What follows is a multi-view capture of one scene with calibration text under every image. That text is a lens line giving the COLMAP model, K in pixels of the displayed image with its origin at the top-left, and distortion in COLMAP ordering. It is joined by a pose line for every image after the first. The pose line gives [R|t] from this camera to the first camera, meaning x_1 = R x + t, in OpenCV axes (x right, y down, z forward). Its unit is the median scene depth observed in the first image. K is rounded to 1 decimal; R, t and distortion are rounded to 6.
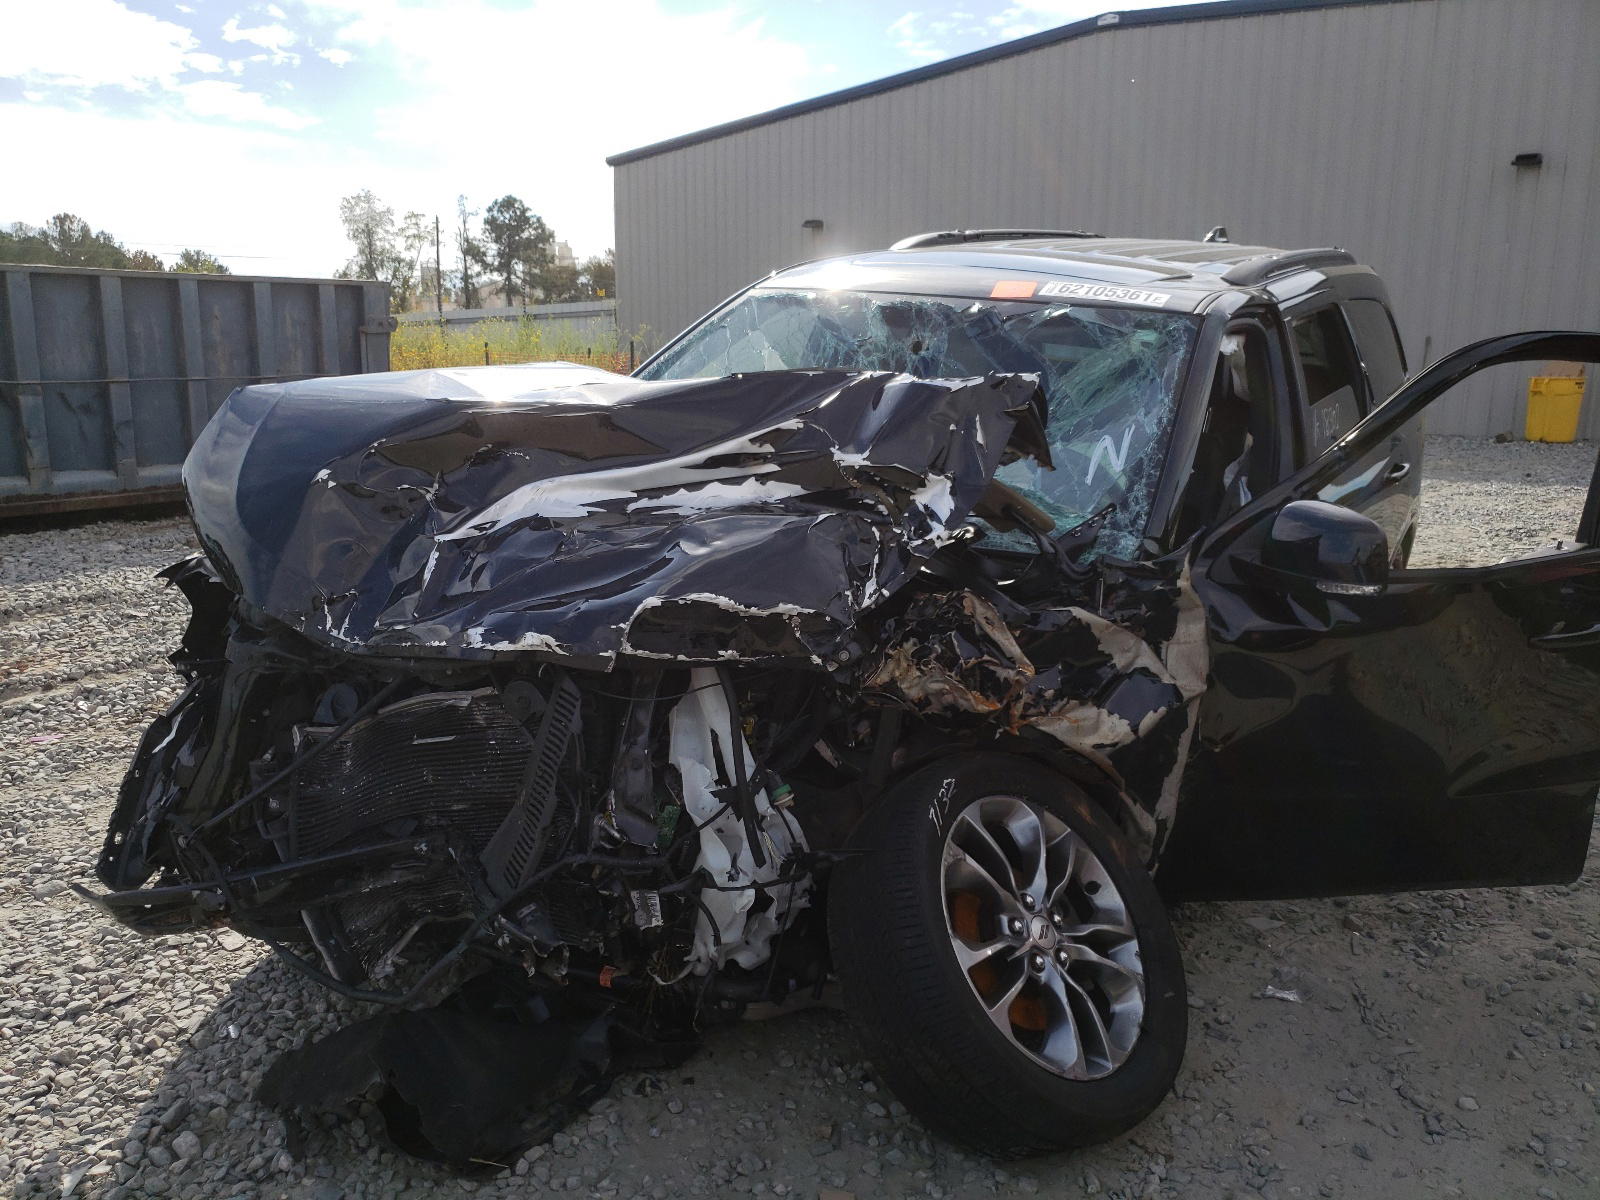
lens RADIAL K [[1214.4, 0, 792.8], [0, 1214.4, 610.0], [0, 0, 1]] dist [-0.012019, 0.035023]
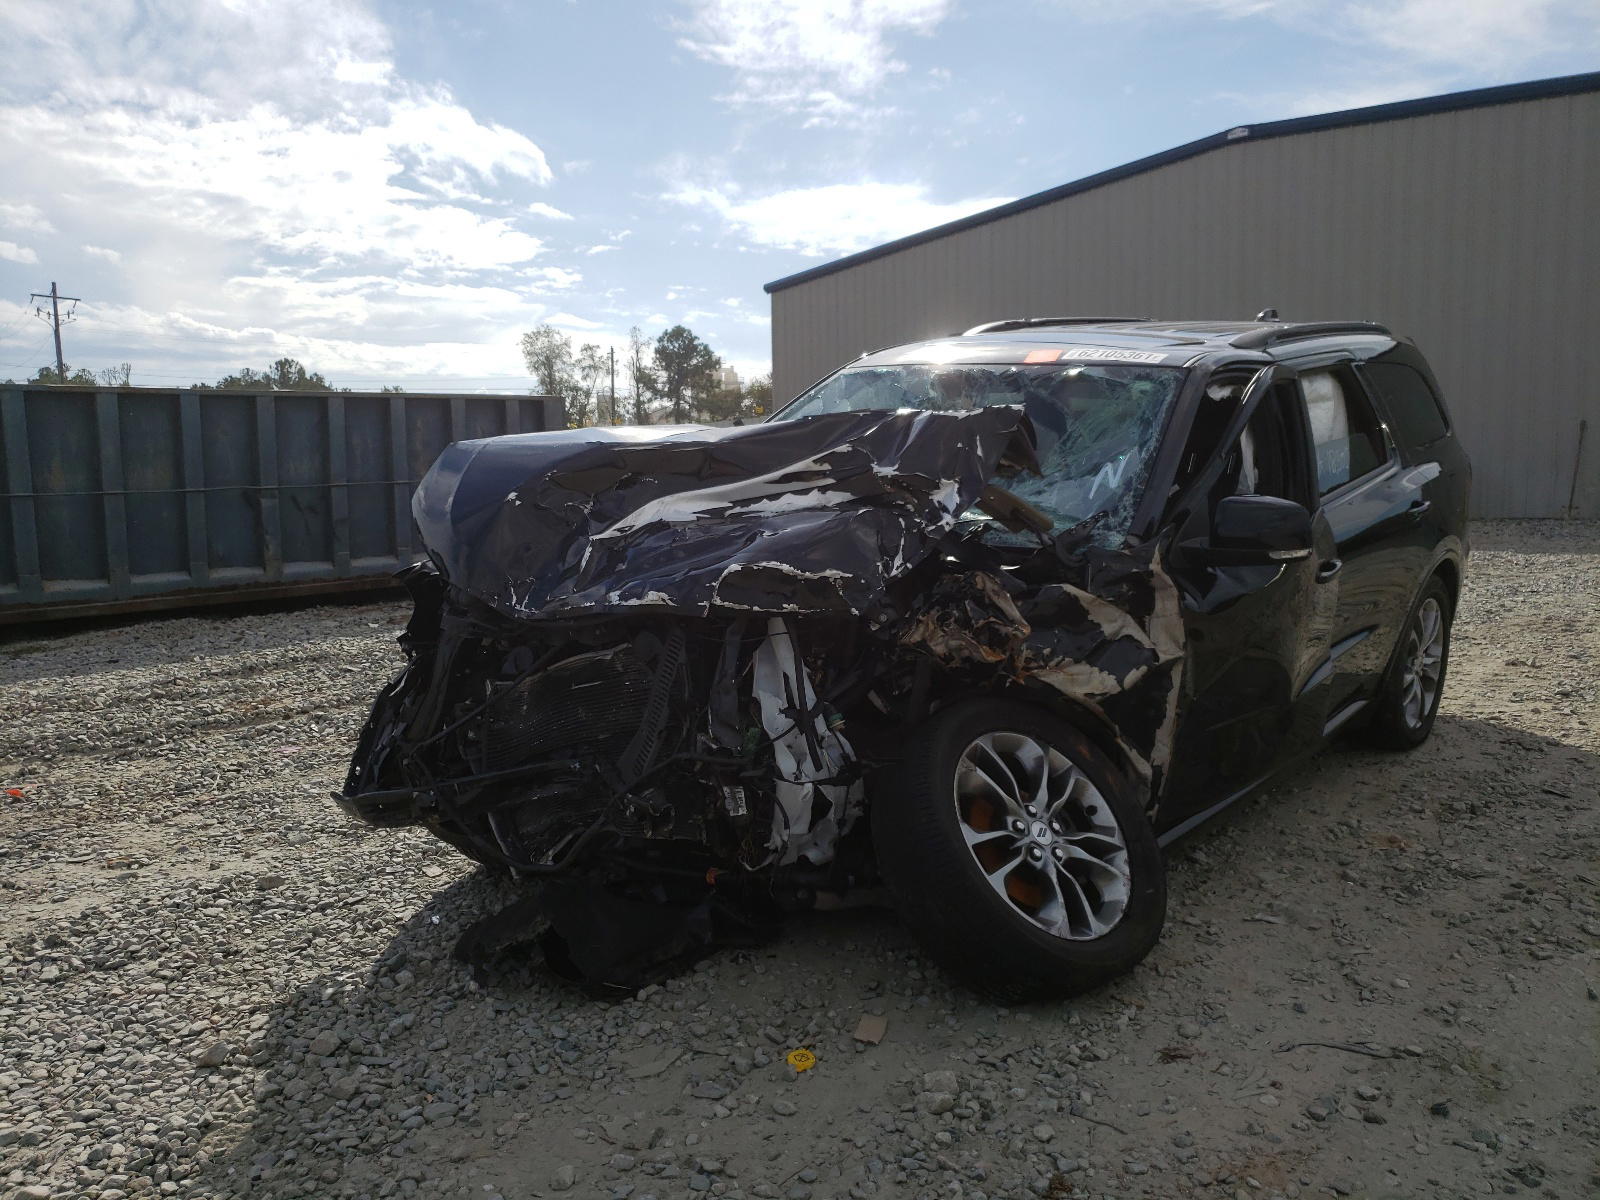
lens RADIAL K [[1220.9, 0, 793.4], [0, 1220.9, 606.4], [0, 0, 1]] dist [0.017664, -0.029203]
pose [[0.991119, -0.010623, -0.132556, 0.113773], [-0.002428, 0.995192, -0.097911, 0.146403], [0.132959, 0.097364, 0.986328, -0.318169]]
